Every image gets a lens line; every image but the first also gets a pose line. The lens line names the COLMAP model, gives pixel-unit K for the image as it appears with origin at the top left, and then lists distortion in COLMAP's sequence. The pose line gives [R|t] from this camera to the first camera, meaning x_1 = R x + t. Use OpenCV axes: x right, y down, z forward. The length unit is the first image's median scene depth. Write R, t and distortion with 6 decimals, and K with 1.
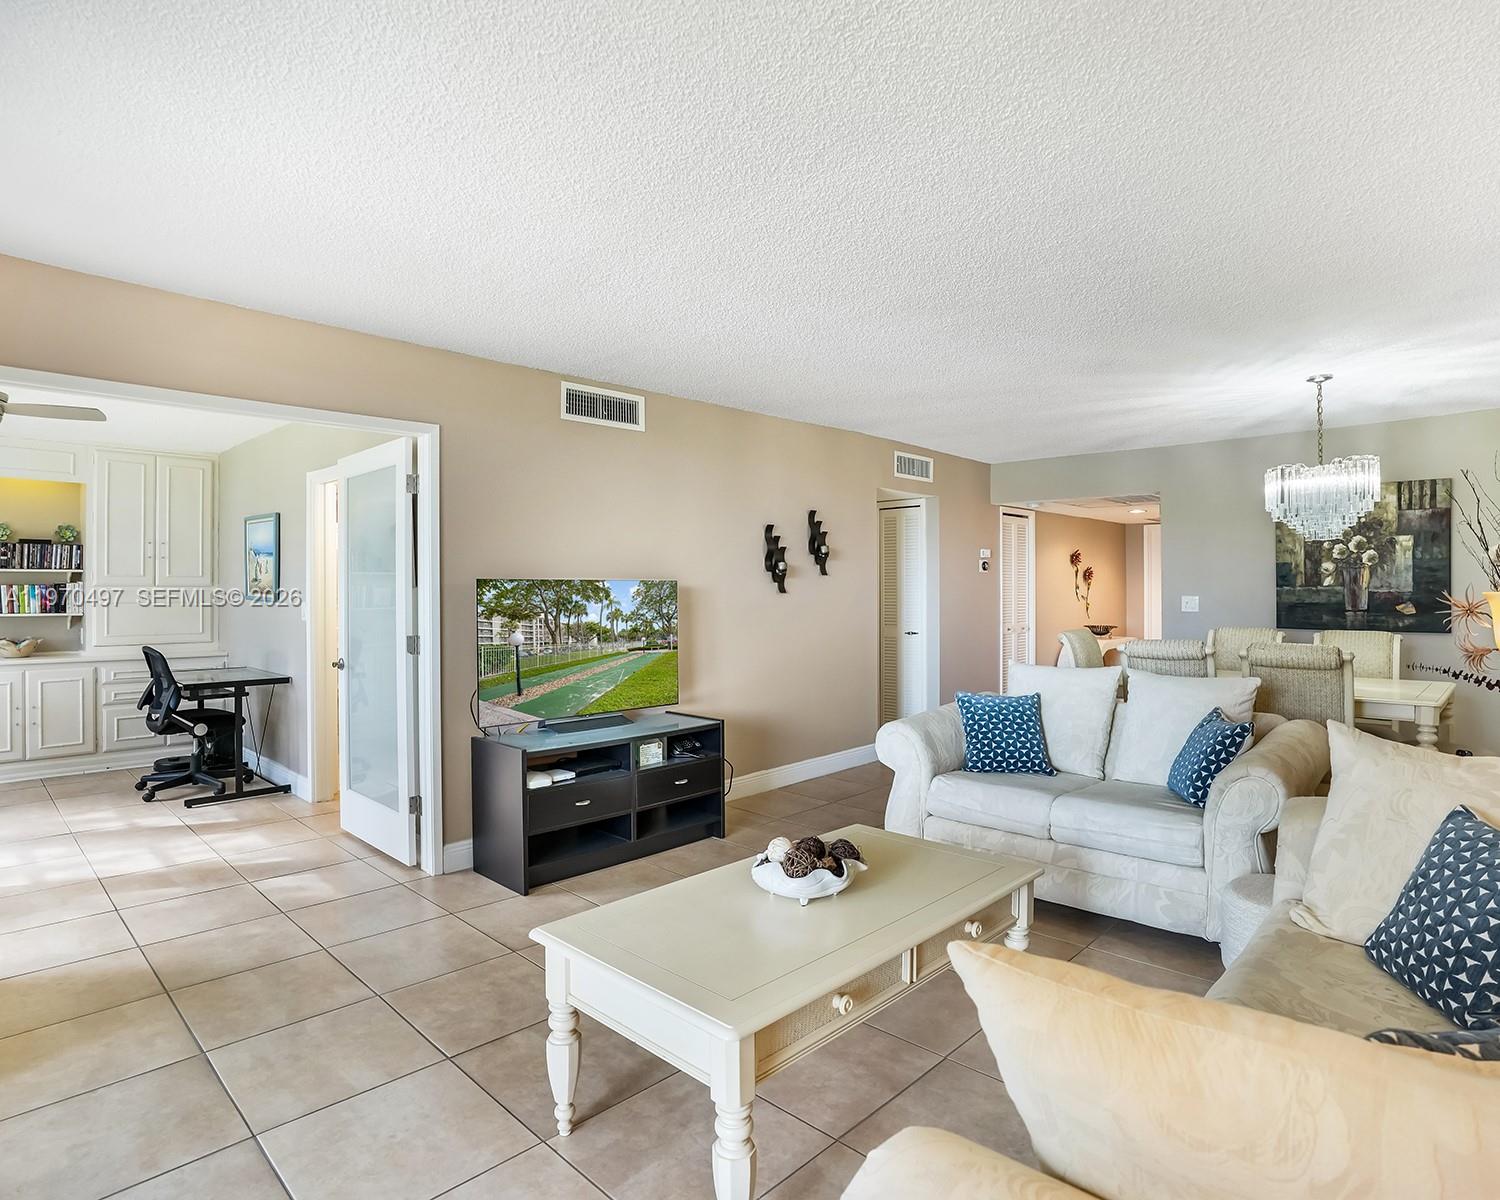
lens RADIAL K [[845.0, 0, 753.3], [0, 845.0, 594.3], [0, 0, 1]] dist [-0.031302, -0.000869]
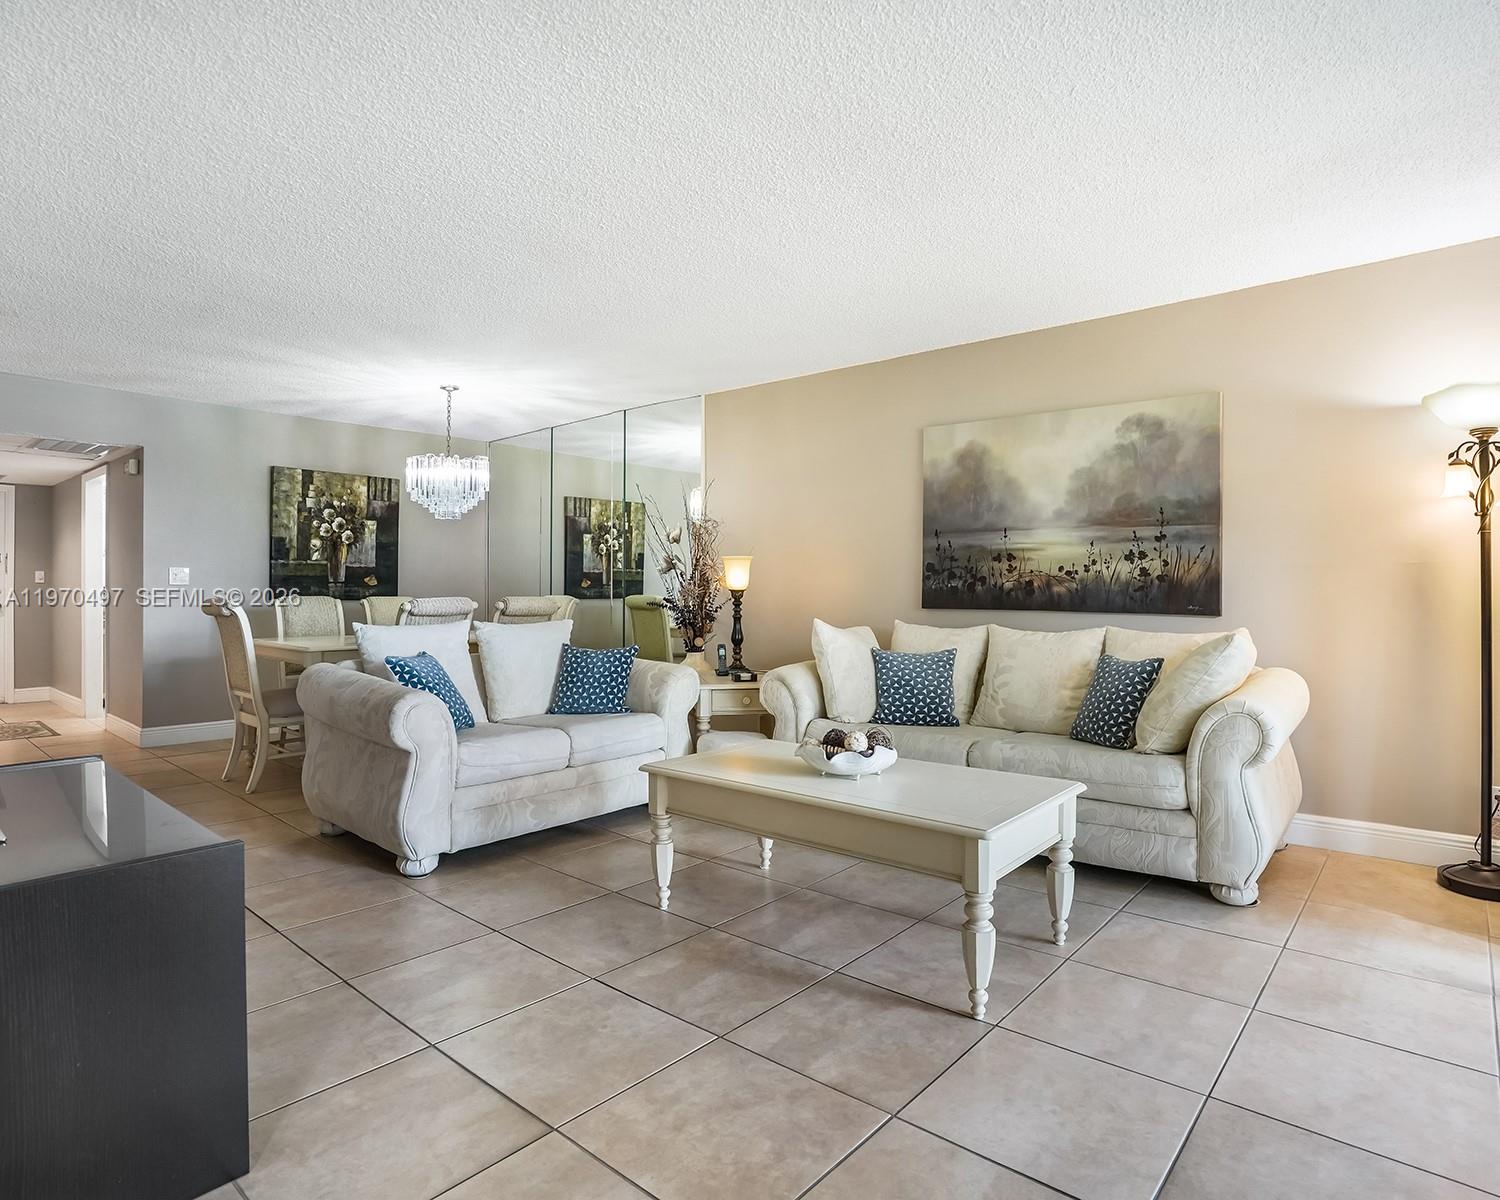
lens RADIAL K [[845.0, 0, 757.5], [0, 845.0, 588.0], [0, 0, 1]] dist [-0.031302, -0.000869]
pose [[-0.065896, 0.004368, 0.997817, -0.484895], [0.007350, 0.999965, -0.003892, 0.037198], [-0.997799, 0.007077, -0.065925, 0.510697]]
